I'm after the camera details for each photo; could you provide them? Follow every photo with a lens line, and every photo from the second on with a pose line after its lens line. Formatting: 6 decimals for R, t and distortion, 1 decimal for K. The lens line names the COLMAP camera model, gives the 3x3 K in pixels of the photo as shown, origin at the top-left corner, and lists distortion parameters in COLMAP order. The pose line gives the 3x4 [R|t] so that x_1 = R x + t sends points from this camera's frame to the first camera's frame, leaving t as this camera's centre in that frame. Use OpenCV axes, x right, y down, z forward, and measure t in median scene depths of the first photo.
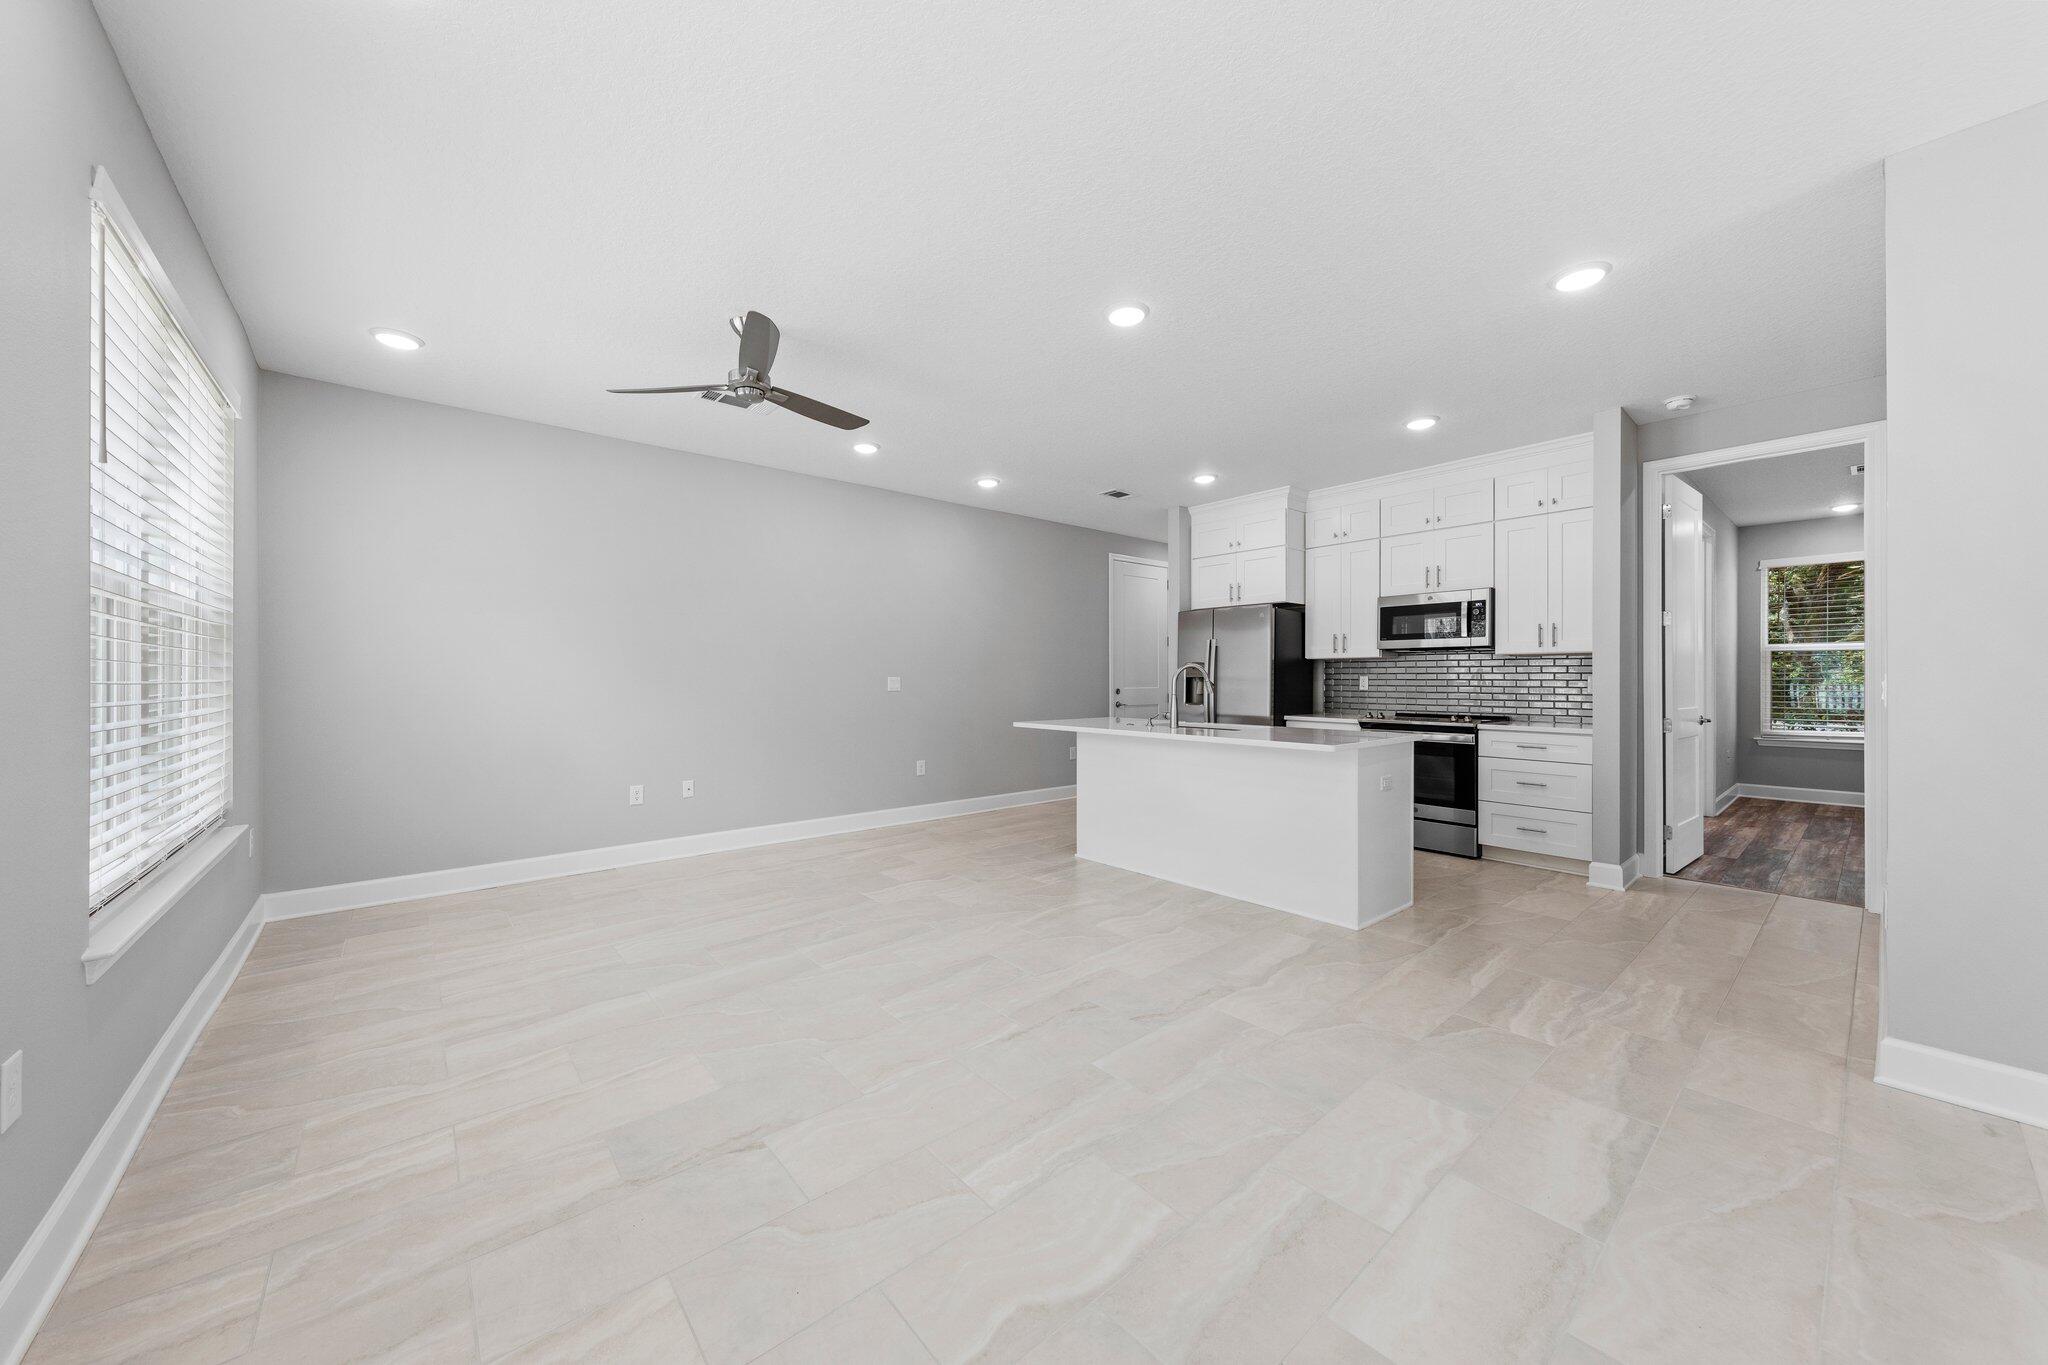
lens RADIAL K [[727.6, 0, 1030.5], [0, 727.6, 678.4], [0, 0, 1]] dist [0.004333, 0.000280]
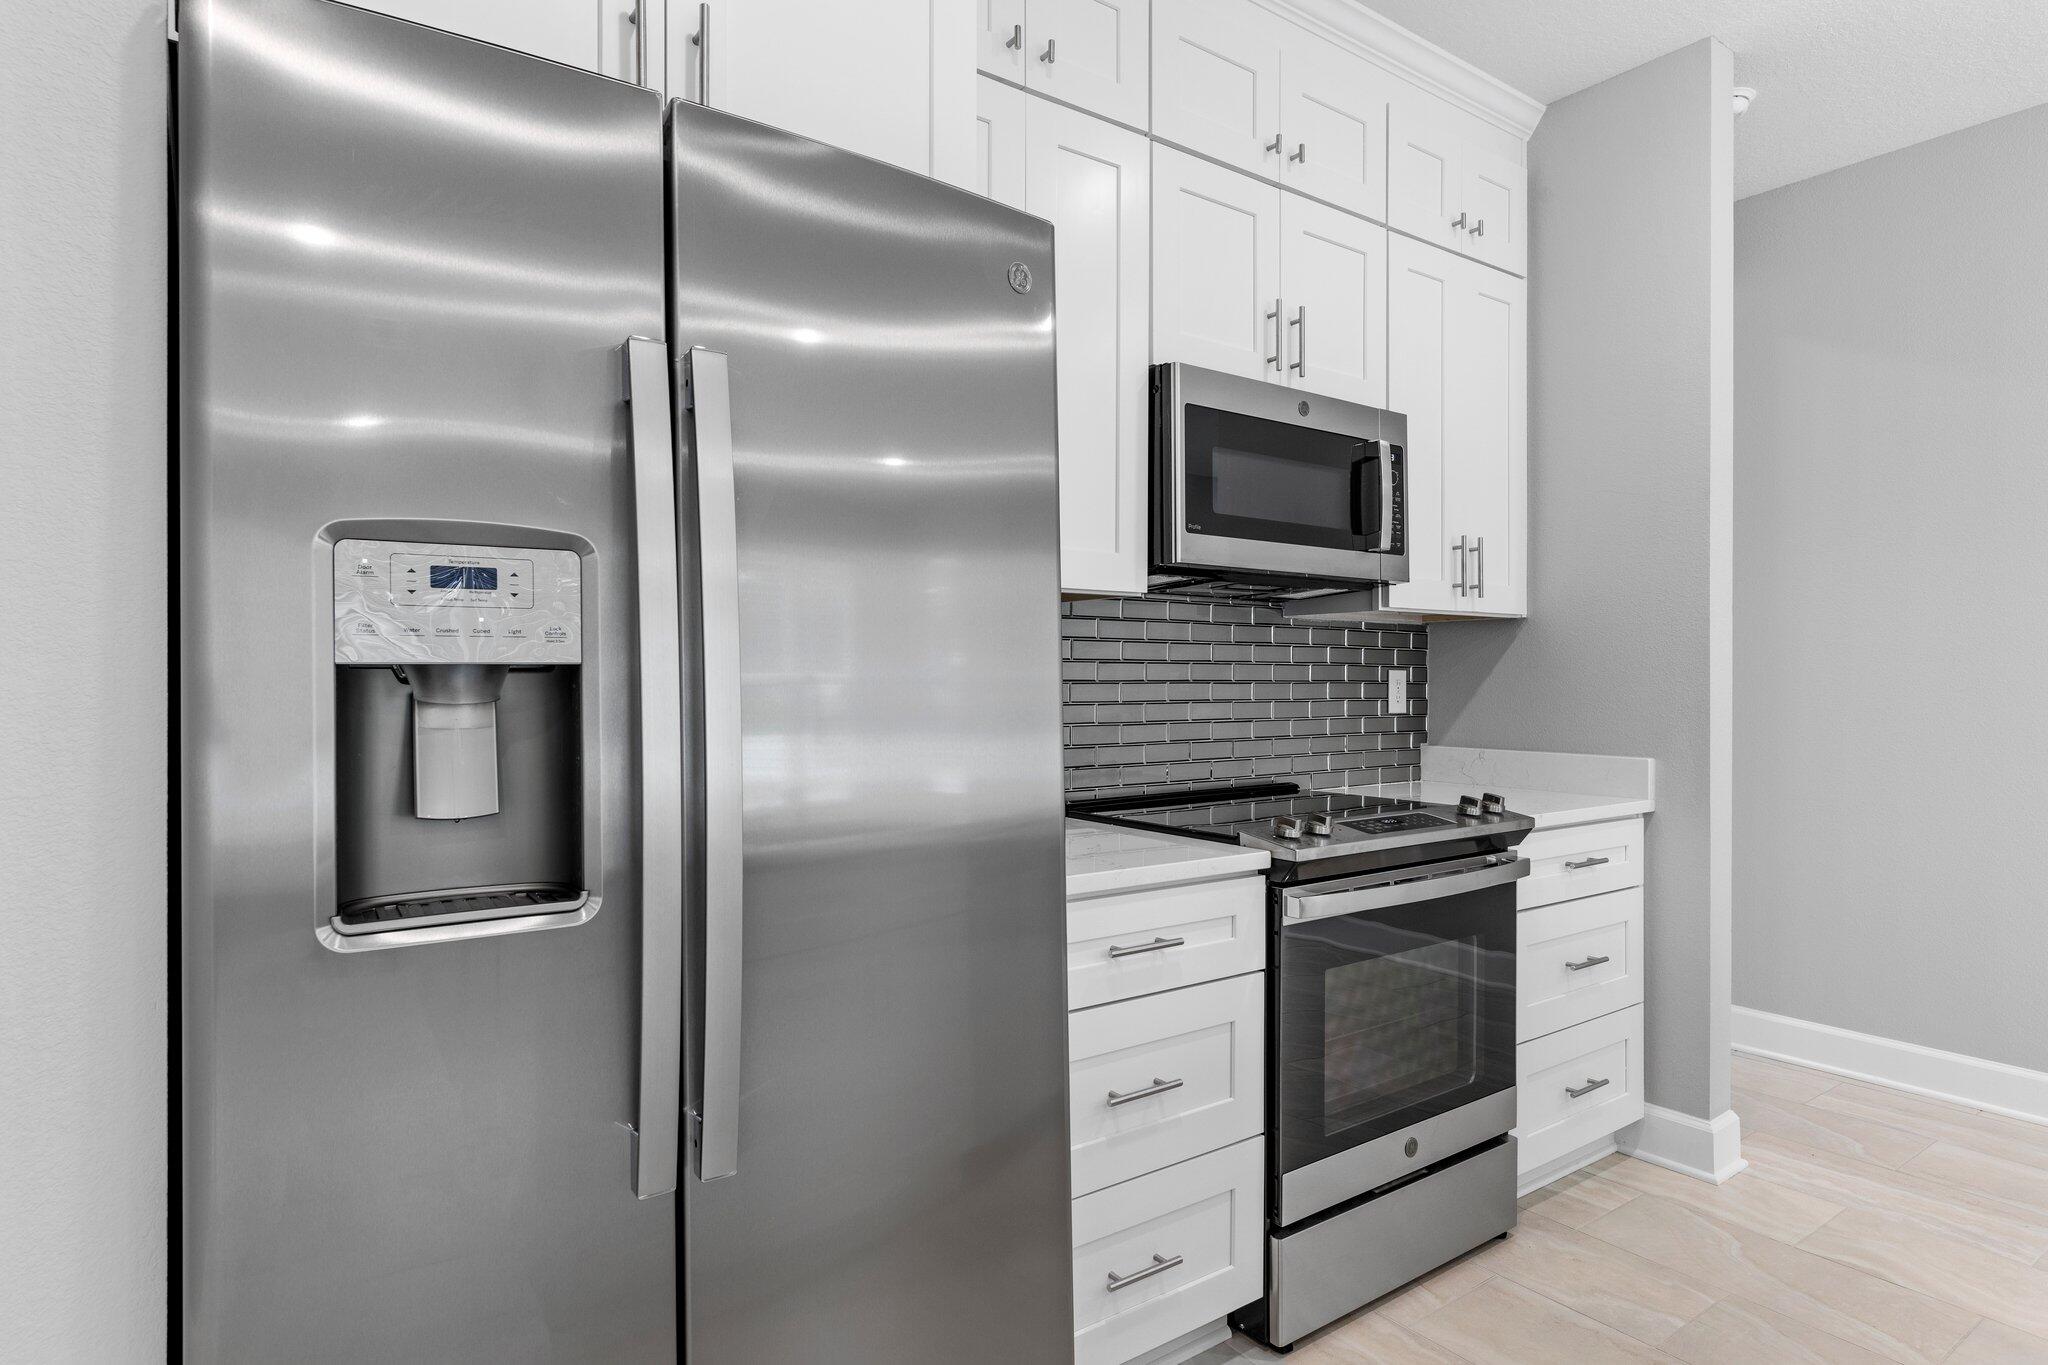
lens RADIAL K [[1112.3, 0, 1032.4], [0, 1112.3, 683.9], [0, 0, 1]] dist [0.012548, 0.000995]
pose [[0.078337, 0.000919, 0.996927, 0.094179], [0.003606, 0.999993, -0.001205, 0.002386], [-0.996920, 0.003690, 0.078333, 1.160746]]
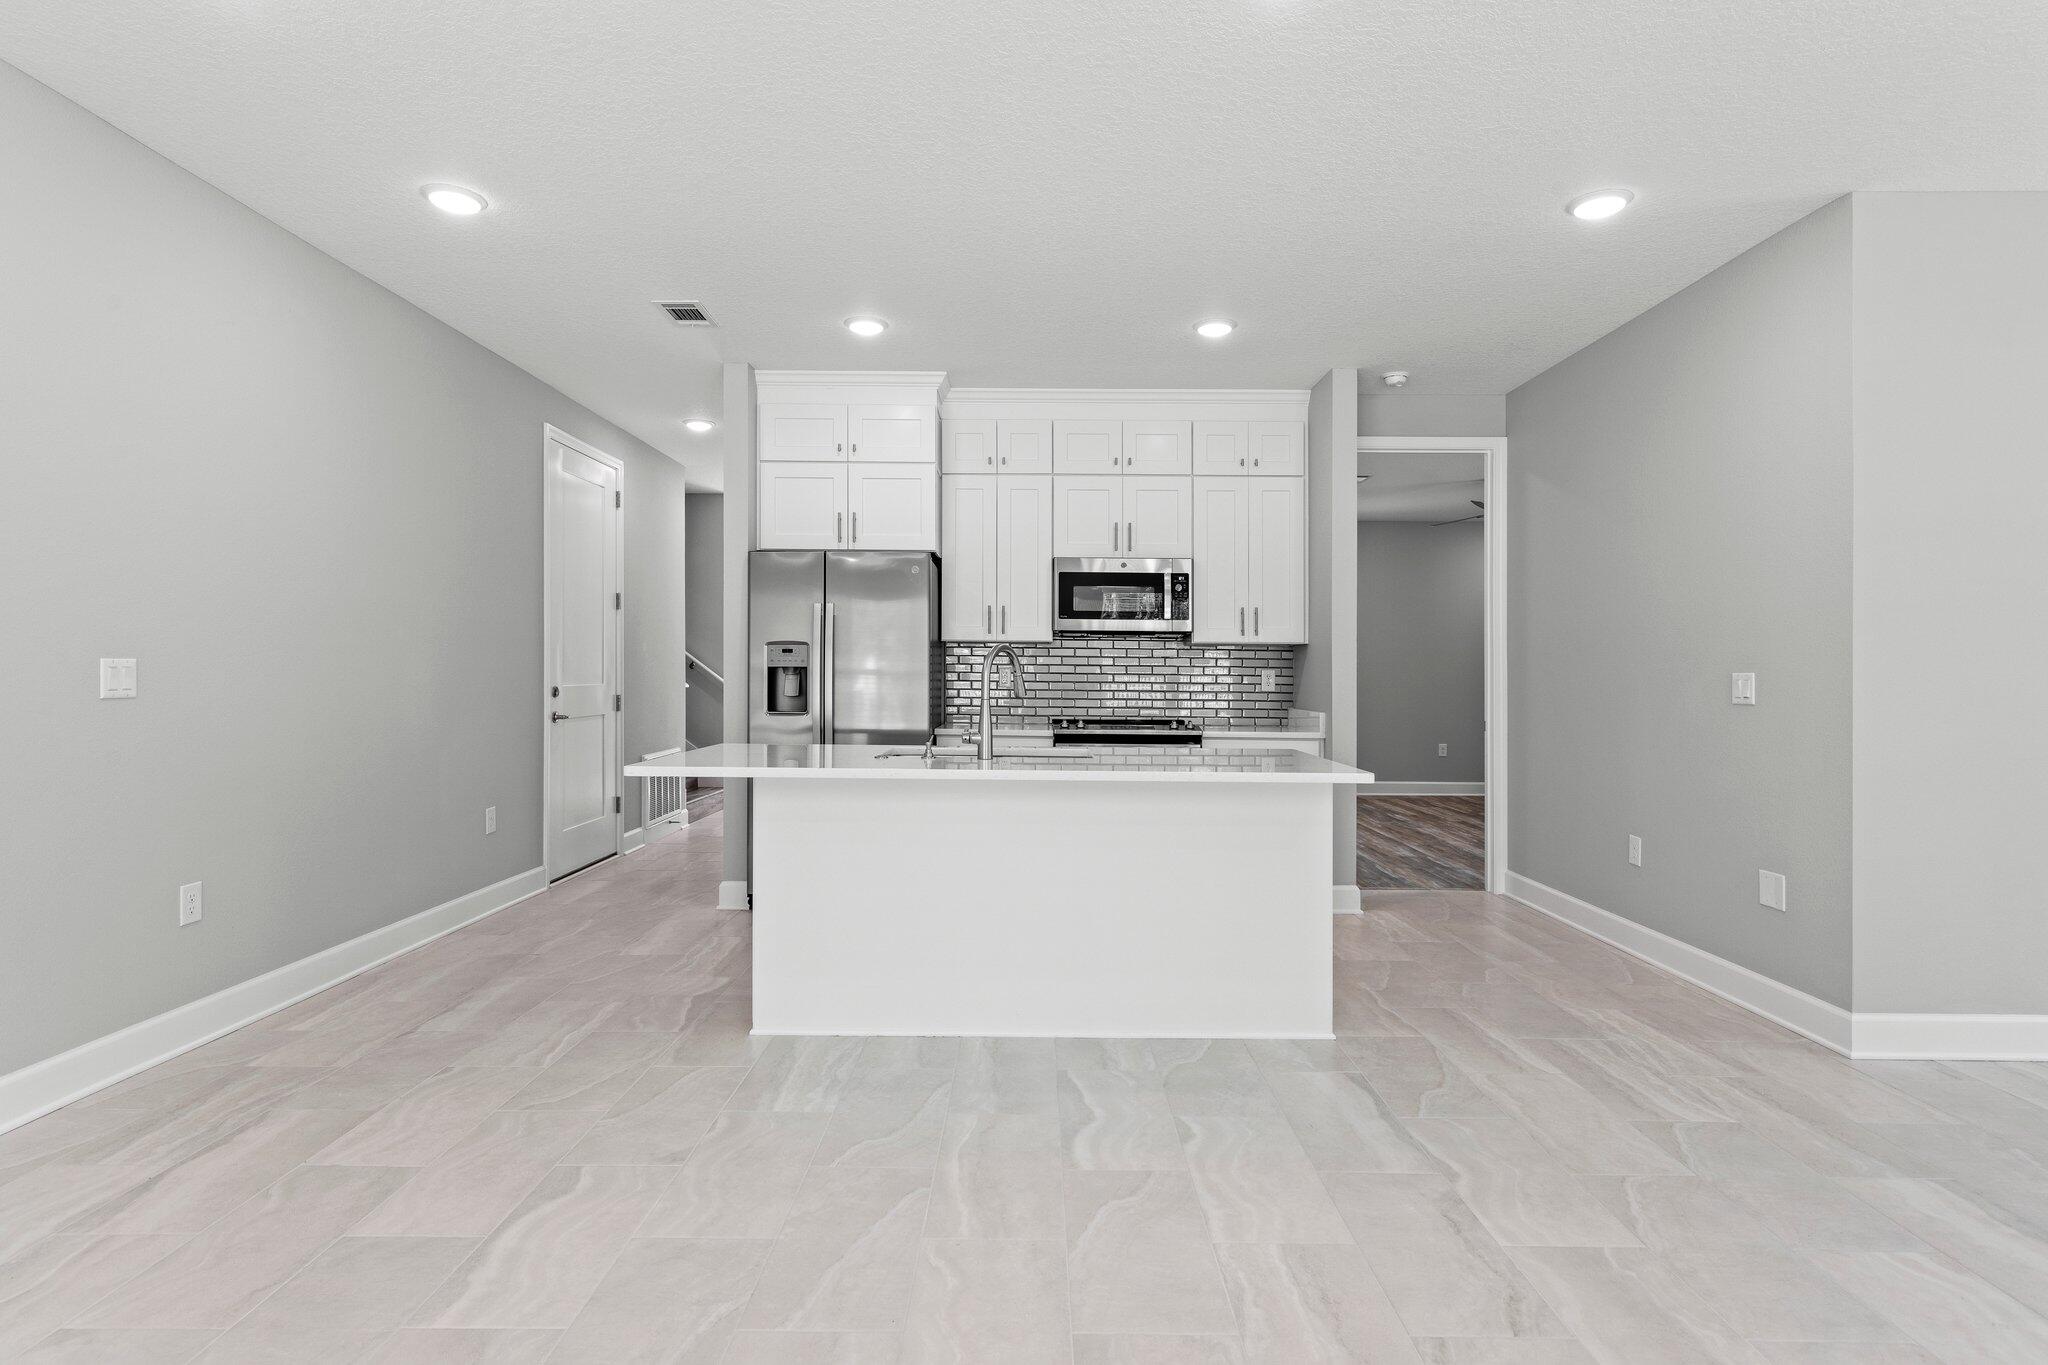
lens RADIAL K [[1027.1, 0, 1026.7], [0, 1027.1, 670.3], [0, 0, 1]] dist [0.008955, -0.001914]
pose [[0.652173, 0.007254, 0.758035, -0.341195], [-0.009528, 0.999954, -0.001372, 0.000590], [-0.758010, -0.006328, 0.652212, 0.415966]]
